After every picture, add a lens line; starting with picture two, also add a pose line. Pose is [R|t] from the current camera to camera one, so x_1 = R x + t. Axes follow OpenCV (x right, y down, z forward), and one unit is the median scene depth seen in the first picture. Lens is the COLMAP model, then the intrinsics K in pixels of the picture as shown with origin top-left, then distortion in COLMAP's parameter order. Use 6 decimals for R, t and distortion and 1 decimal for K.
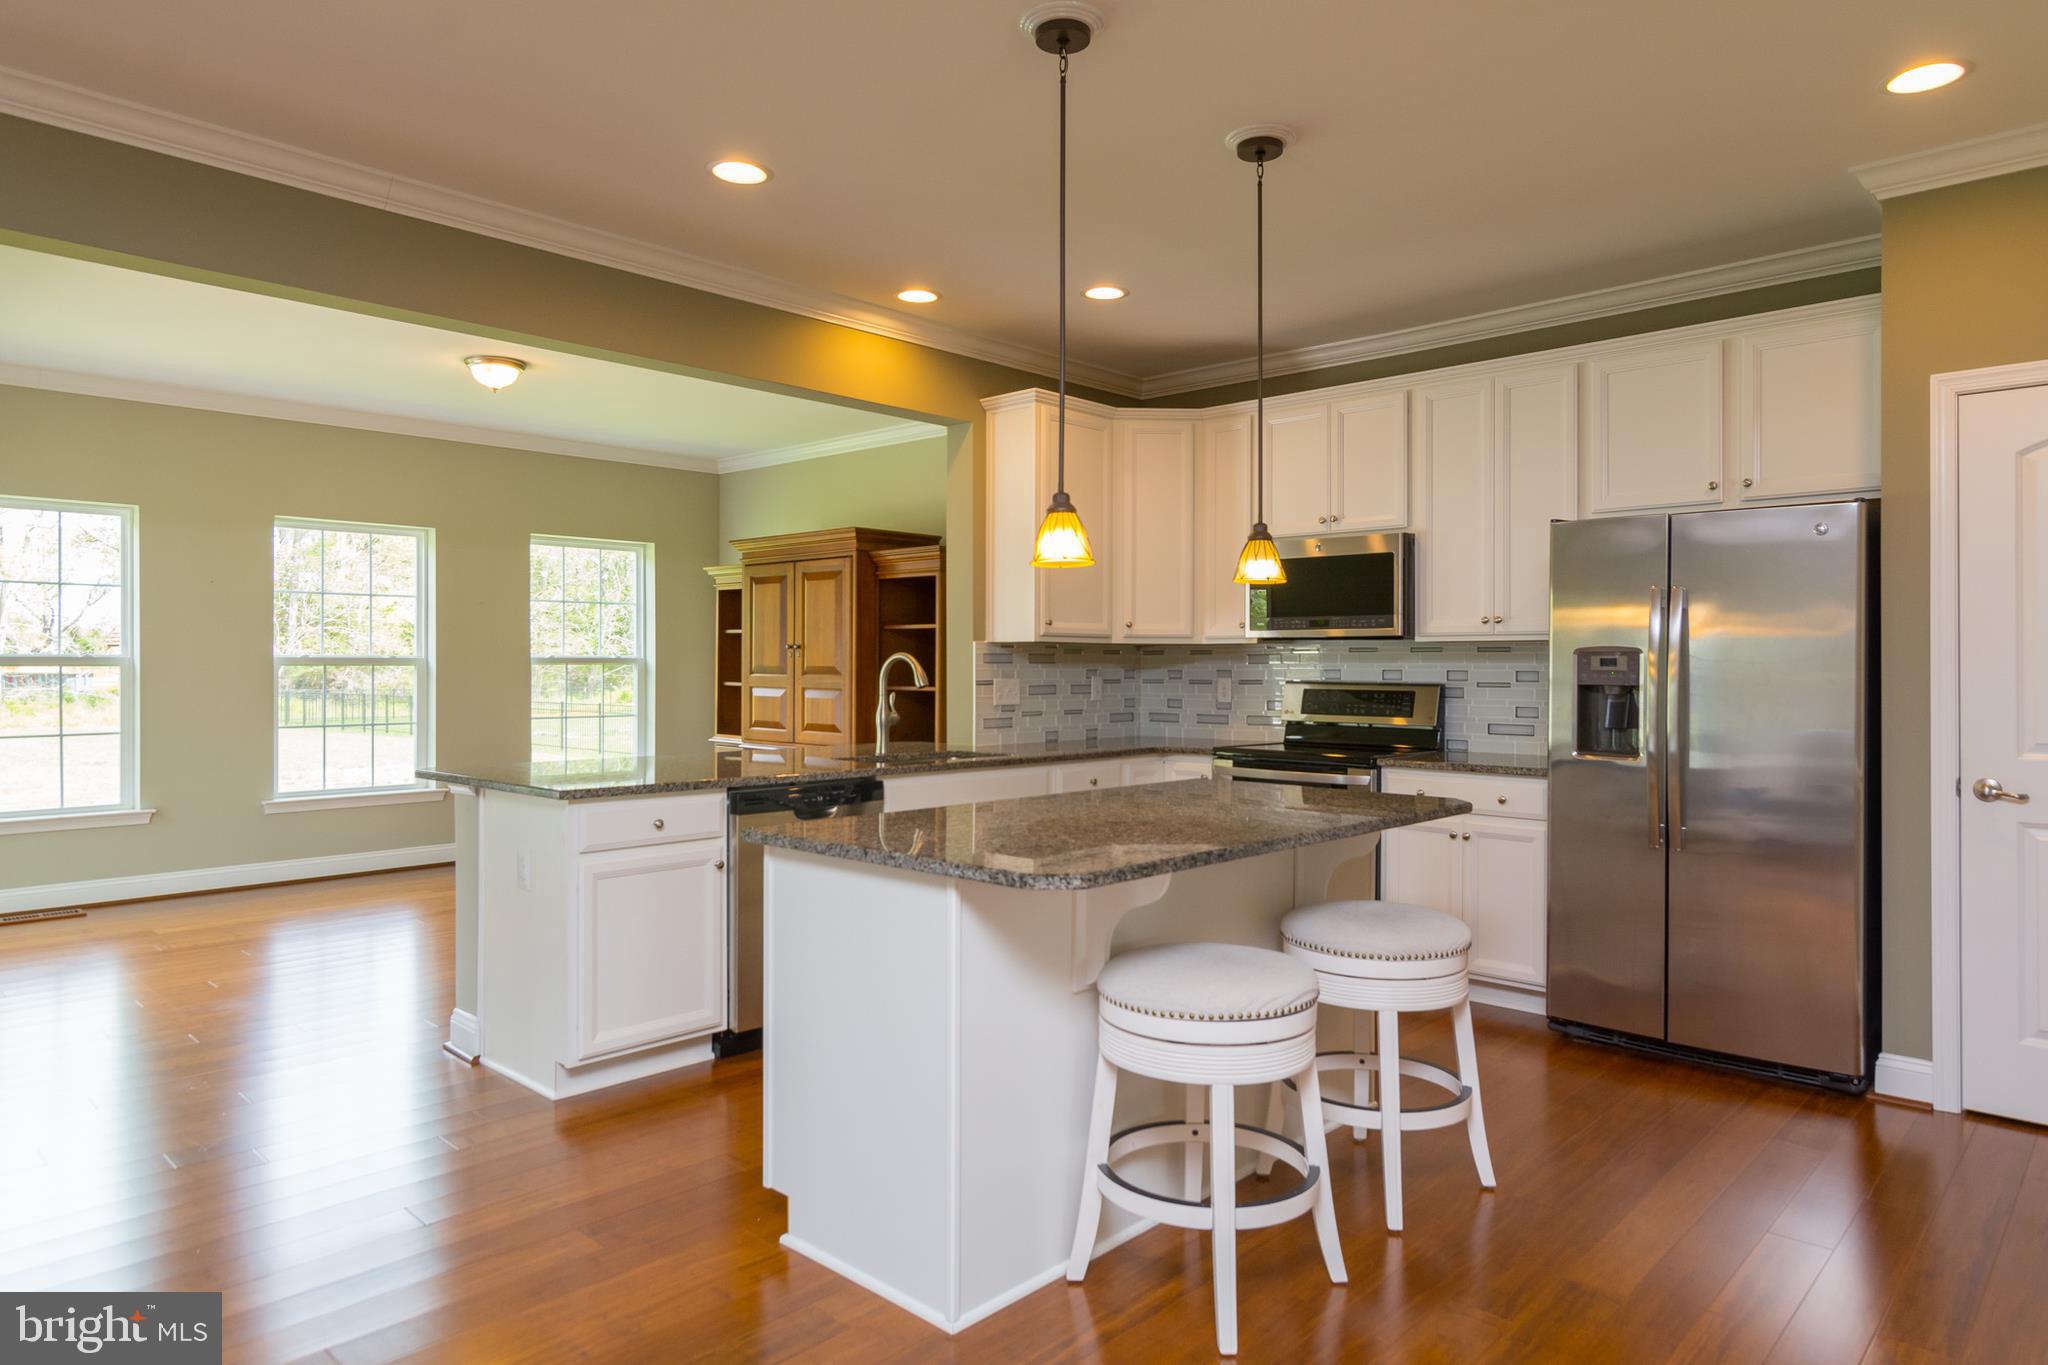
lens RADIAL K [[1252.4, 0, 1033.3], [0, 1252.4, 666.9], [0, 0, 1]] dist [-0.000484, 0.006715]
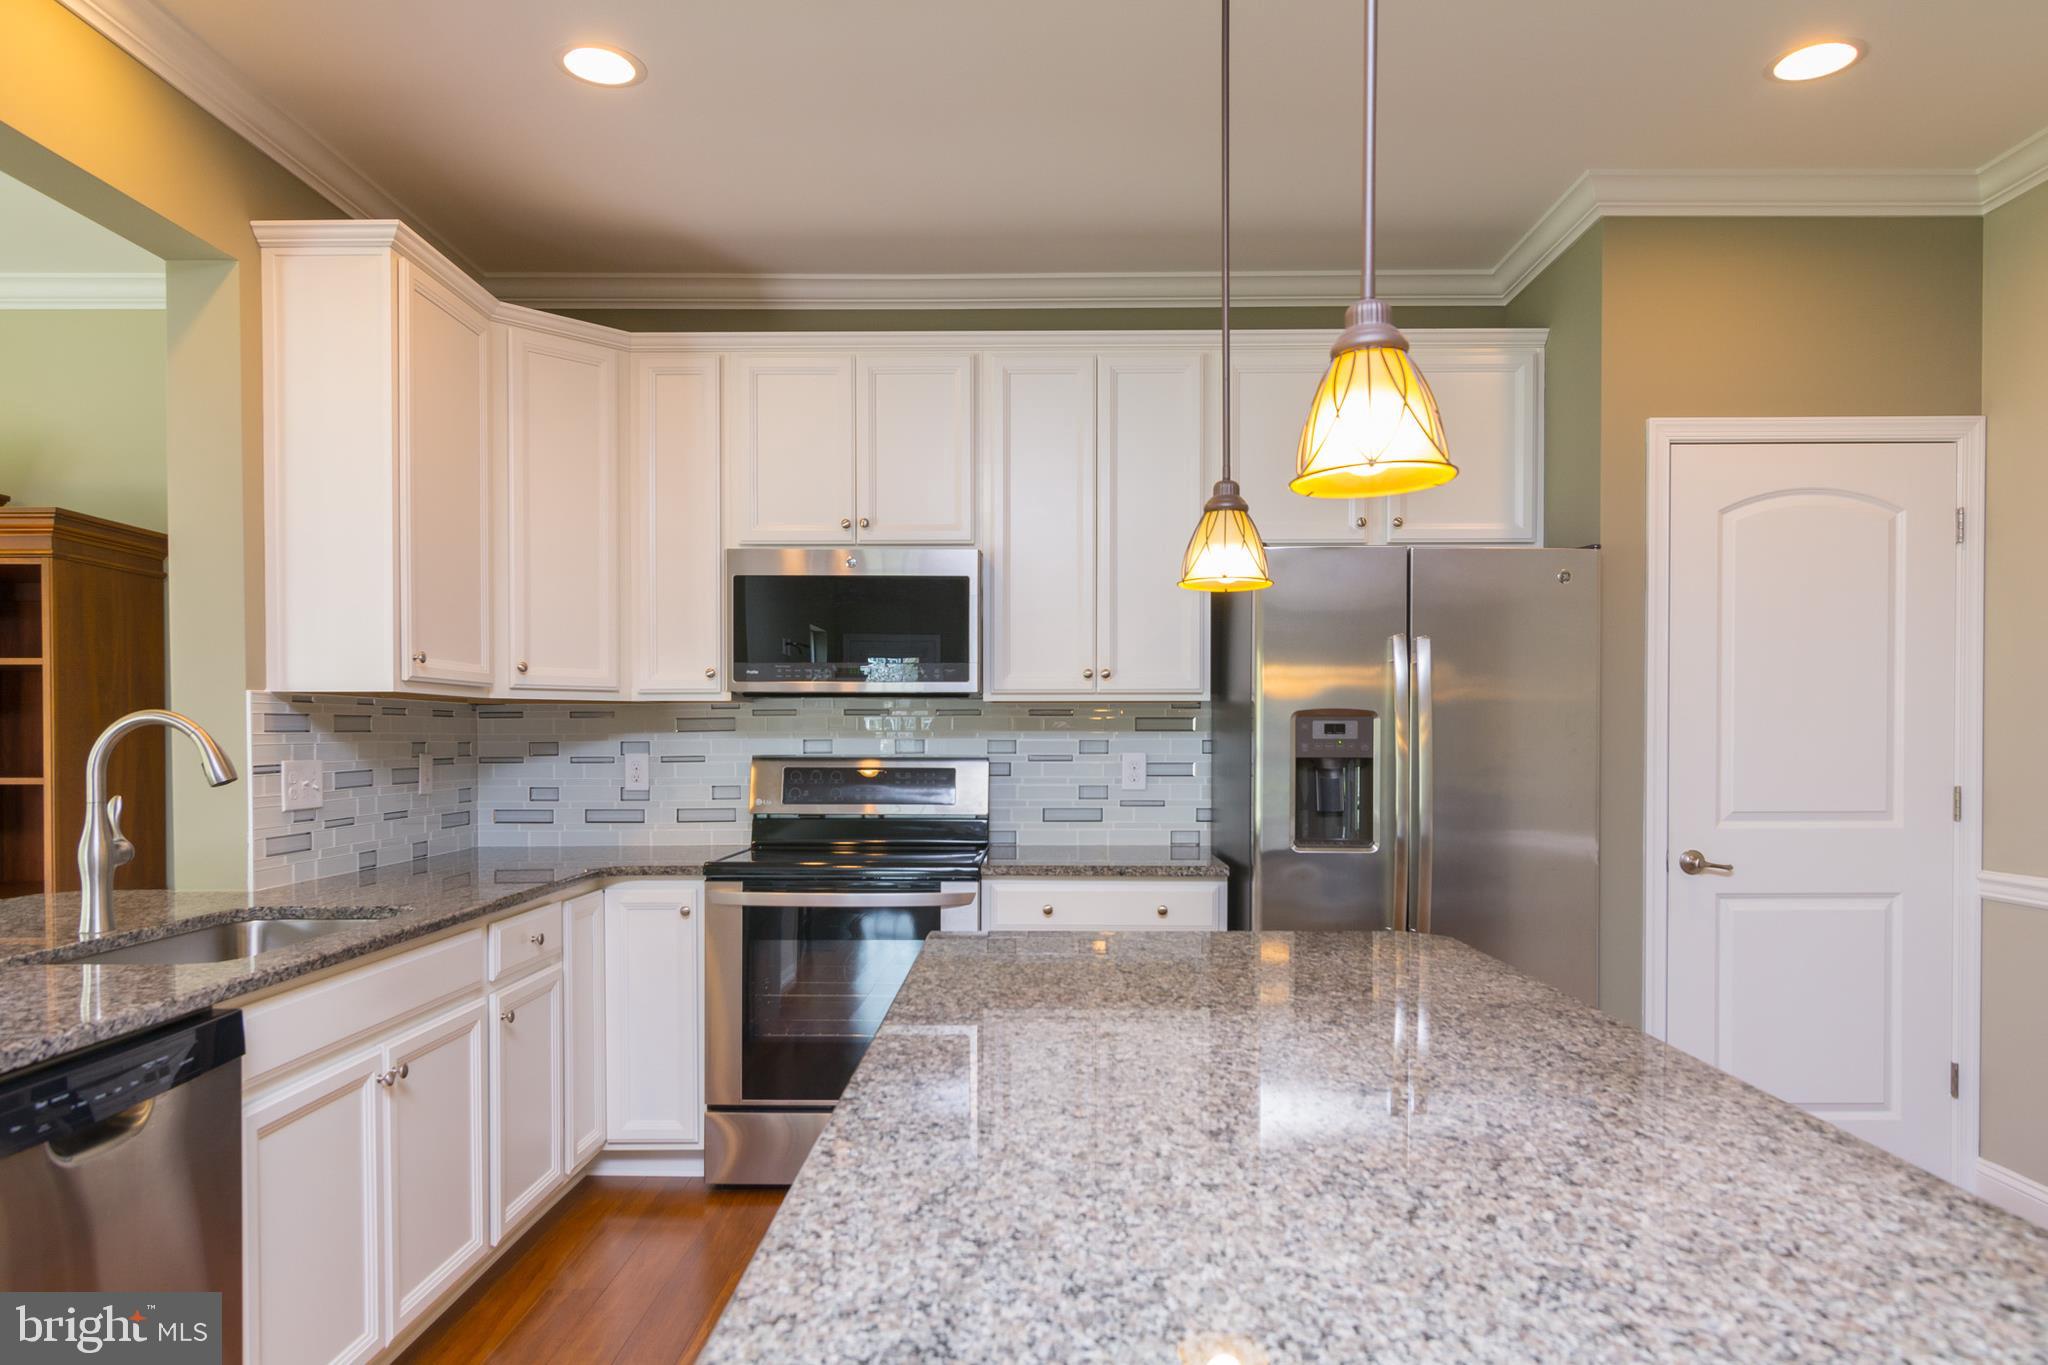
lens RADIAL K [[1252.4, 0, 965.5], [0, 1252.4, 756.5], [0, 0, 1]] dist [-0.000484, 0.006715]
pose [[0.740622, -0.015631, 0.671740, -0.171678], [0.003776, 0.999810, 0.019102, -0.001533], [-0.671911, -0.011611, 0.740541, 0.412417]]
